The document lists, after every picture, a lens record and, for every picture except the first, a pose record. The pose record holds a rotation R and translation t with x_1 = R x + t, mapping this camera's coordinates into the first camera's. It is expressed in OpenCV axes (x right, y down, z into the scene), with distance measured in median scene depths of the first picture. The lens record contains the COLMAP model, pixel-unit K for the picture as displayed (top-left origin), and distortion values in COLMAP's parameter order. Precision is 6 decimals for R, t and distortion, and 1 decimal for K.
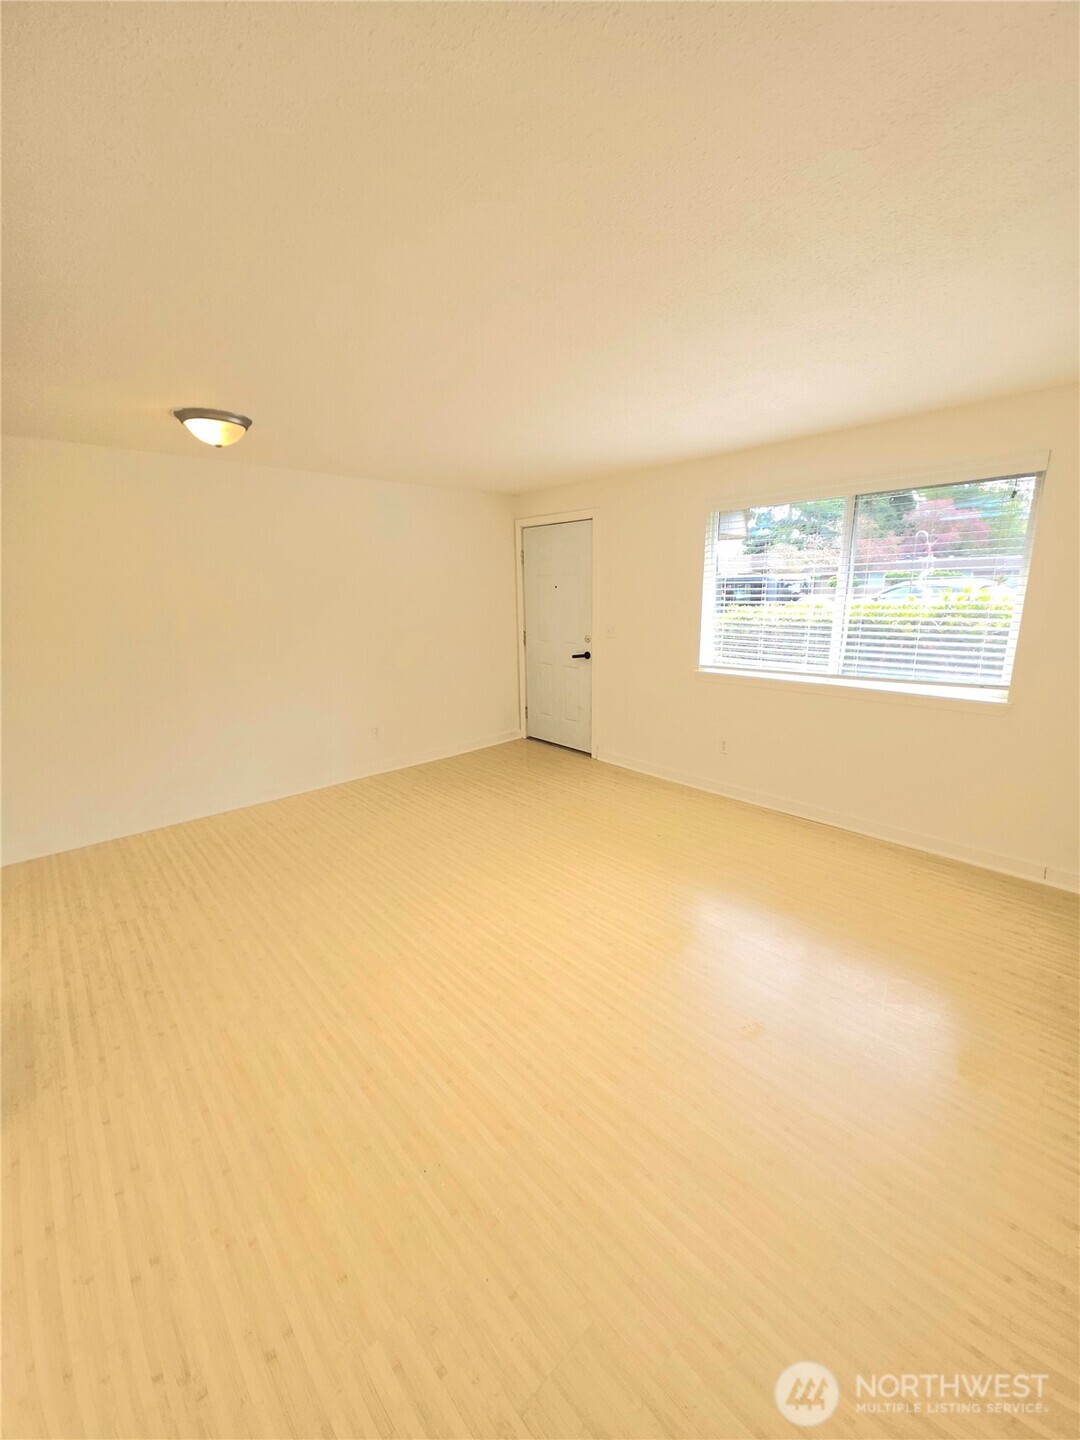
lens RADIAL K [[568.0, 0, 547.6], [0, 568.0, 719.2], [0, 0, 1]] dist [0.017914, -0.009801]
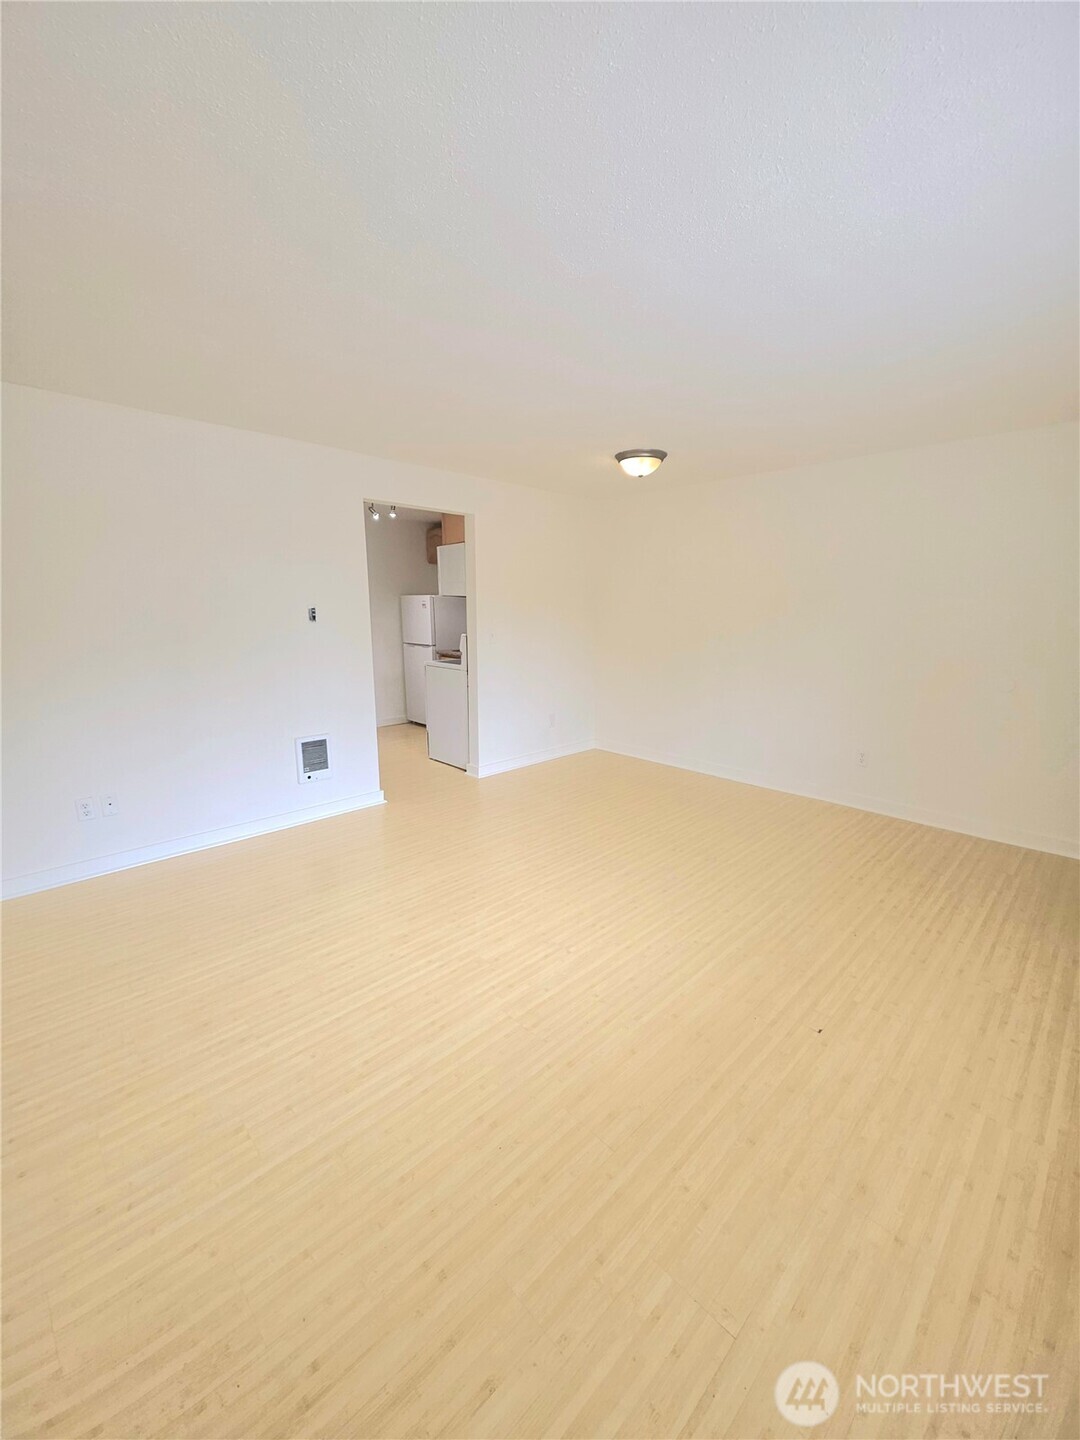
lens RADIAL K [[568.0, 0, 547.6], [0, 568.0, 719.2], [0, 0, 1]] dist [0.017914, -0.009801]
pose [[0.028871, 0.212082, -0.976825, 0.605119], [-0.227430, 0.952996, 0.200187, -0.116777], [0.973366, 0.216380, 0.075748, 0.600461]]
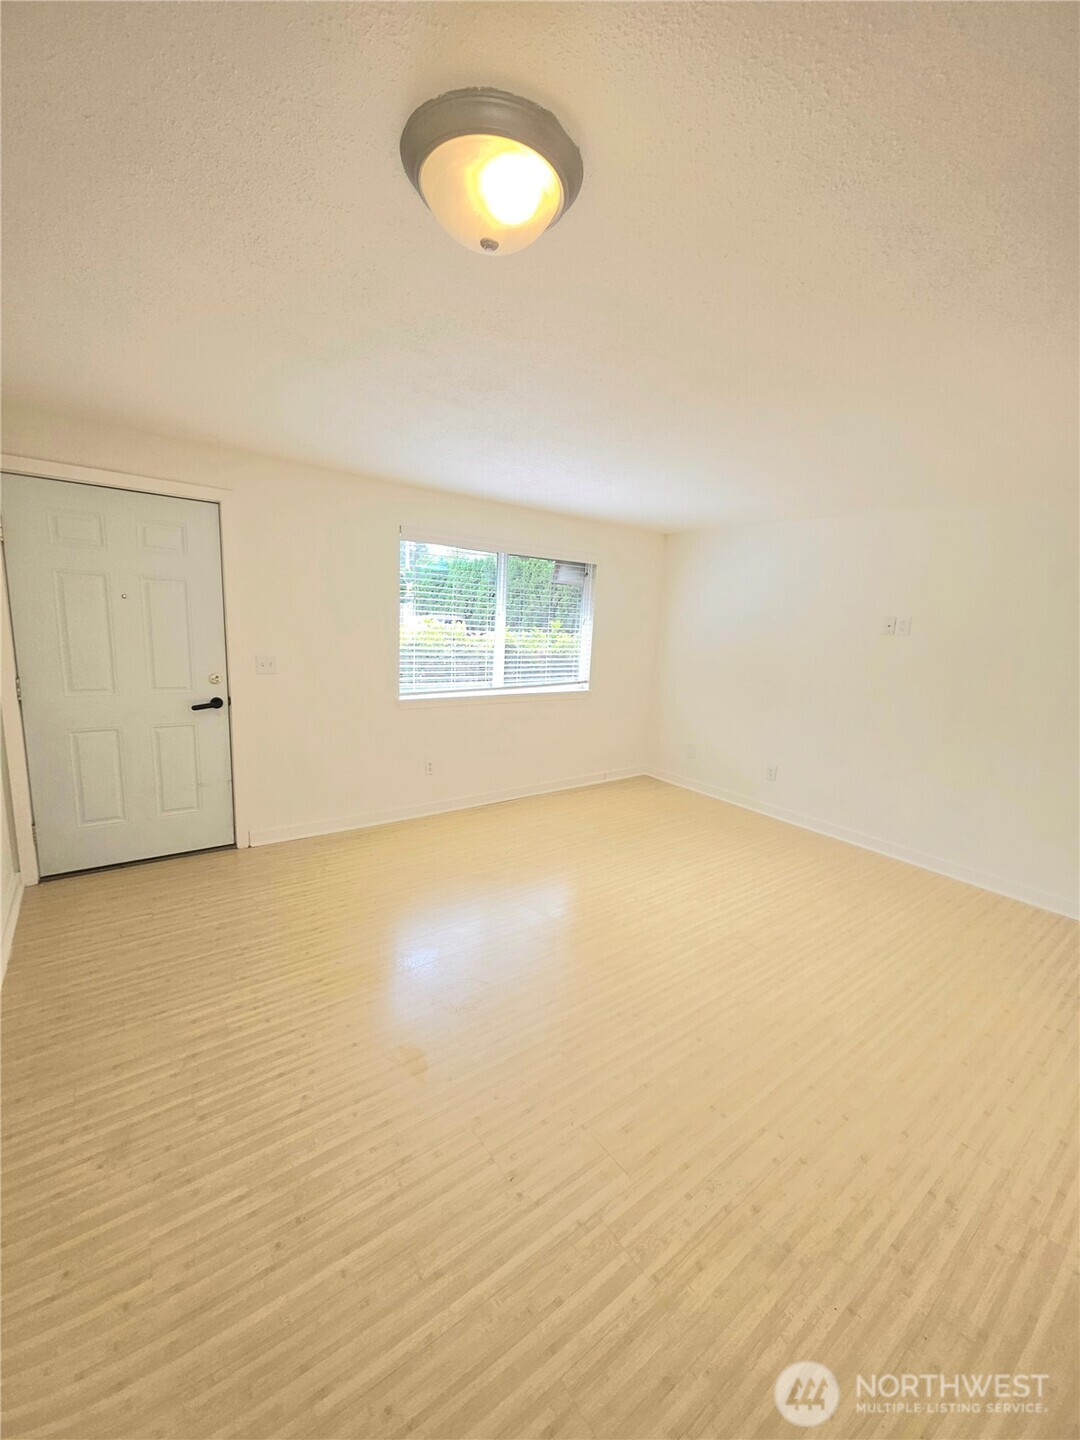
lens RADIAL K [[568.0, 0, 547.6], [0, 568.0, 719.2], [0, 0, 1]] dist [0.017914, -0.009801]
pose [[0.087131, -0.153971, 0.984226, -0.738289], [0.172204, 0.975438, 0.137352, -0.156649], [-0.981200, 0.157521, 0.111505, 0.715665]]
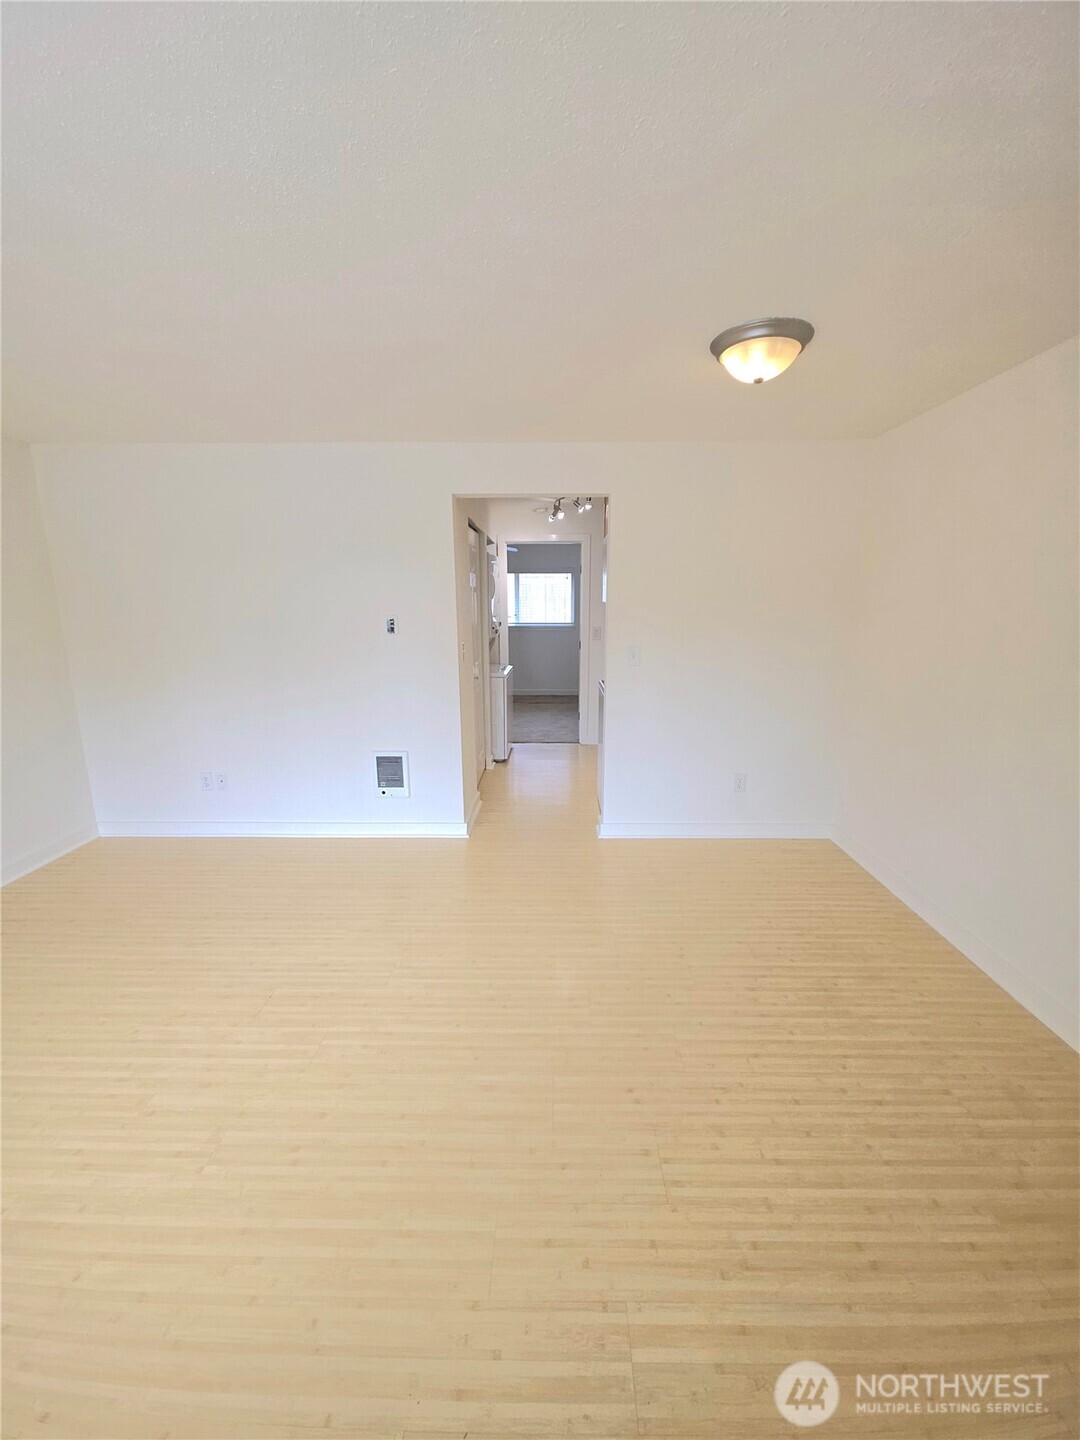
lens RADIAL K [[568.0, 0, 547.6], [0, 568.0, 719.2], [0, 0, 1]] dist [0.017914, -0.009801]
pose [[-0.687150, 0.164618, -0.707619, 0.124370], [-0.149304, 0.921205, 0.359291, -0.227868], [0.711008, 0.352537, -0.608428, 1.026698]]
